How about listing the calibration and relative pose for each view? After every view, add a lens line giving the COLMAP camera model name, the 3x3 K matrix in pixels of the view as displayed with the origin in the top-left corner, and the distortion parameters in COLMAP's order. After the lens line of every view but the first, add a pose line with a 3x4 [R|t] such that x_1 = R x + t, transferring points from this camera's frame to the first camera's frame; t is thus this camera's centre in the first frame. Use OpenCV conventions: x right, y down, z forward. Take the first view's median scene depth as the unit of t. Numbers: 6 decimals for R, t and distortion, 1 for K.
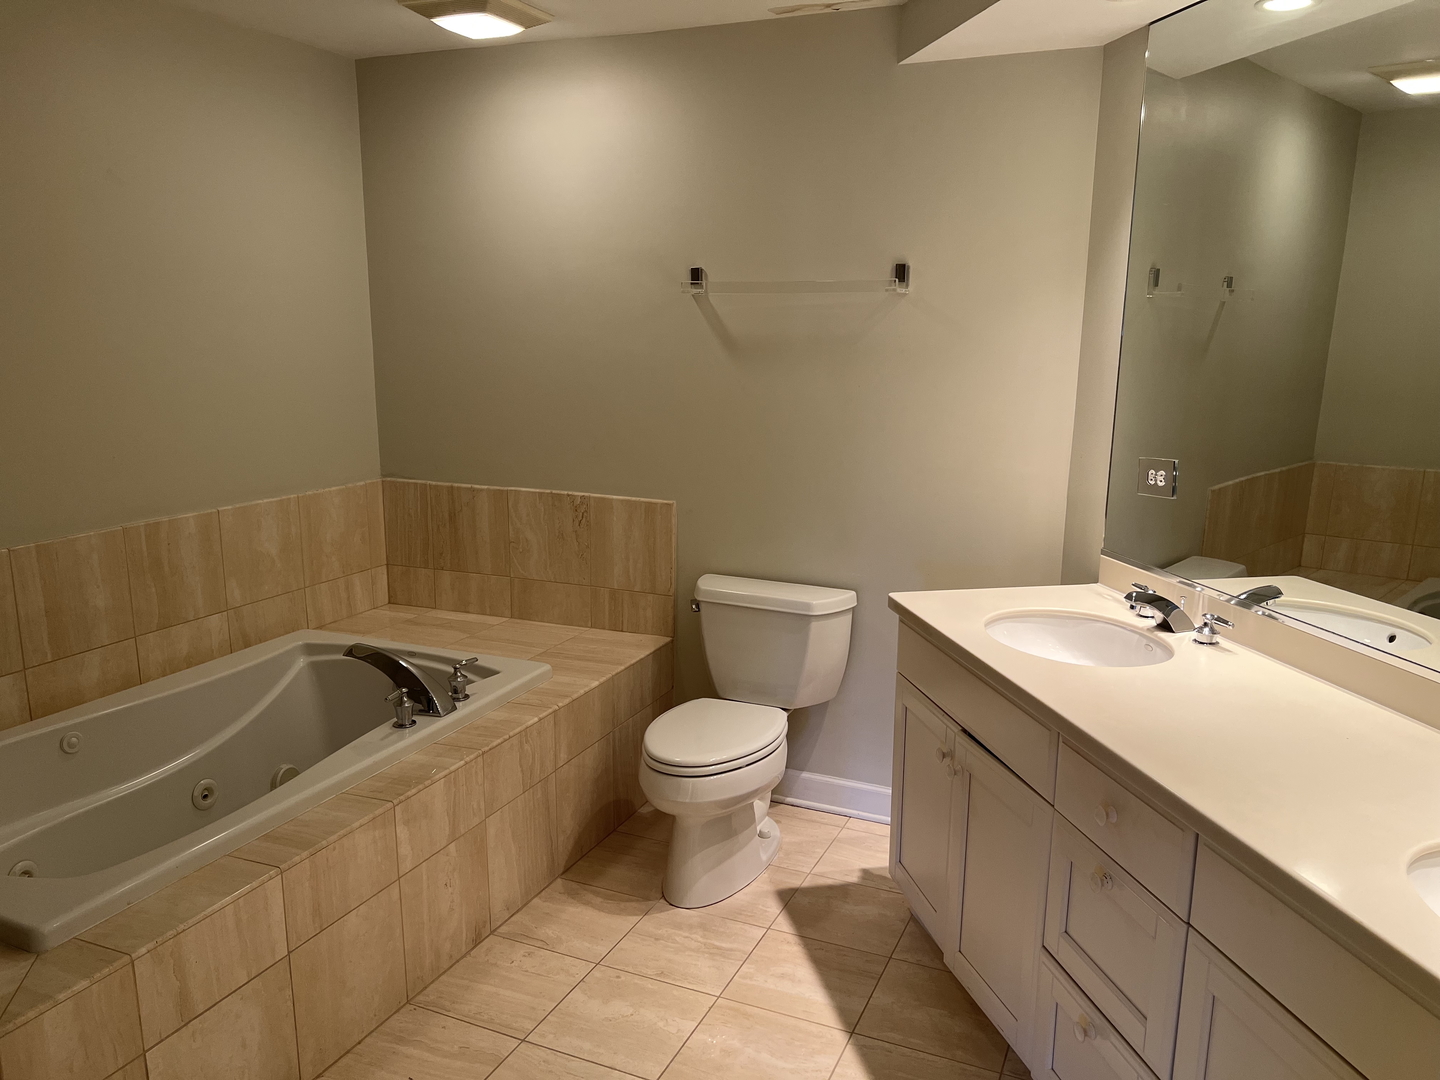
lens RADIAL K [[1087.1, 0, 725.5], [0, 1087.1, 544.3], [0, 0, 1]] dist [0.070156, -0.084024]
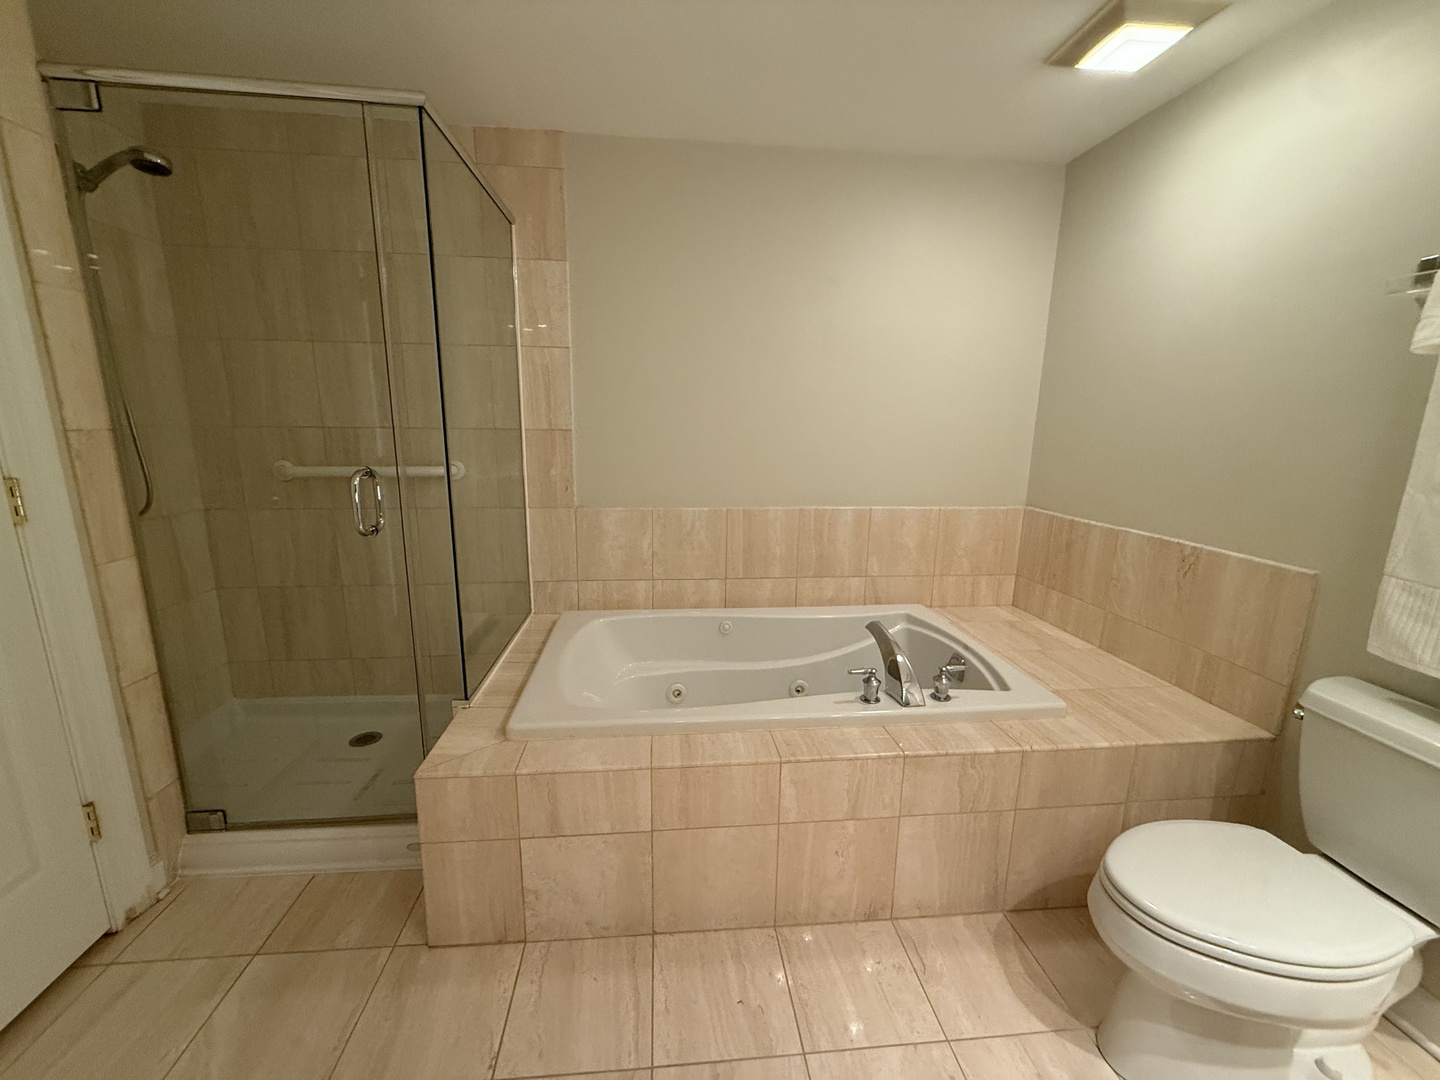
lens RADIAL K [[577.1, 0, 708.8], [0, 577.1, 536.5], [0, 0, 1]] dist [0.001698, 0.000820]
pose [[0.489457, 0.168854, -0.855523, 0.104121], [-0.183453, 0.979057, 0.088279, -0.024274], [0.852512, 0.113739, 0.510183, 0.458583]]
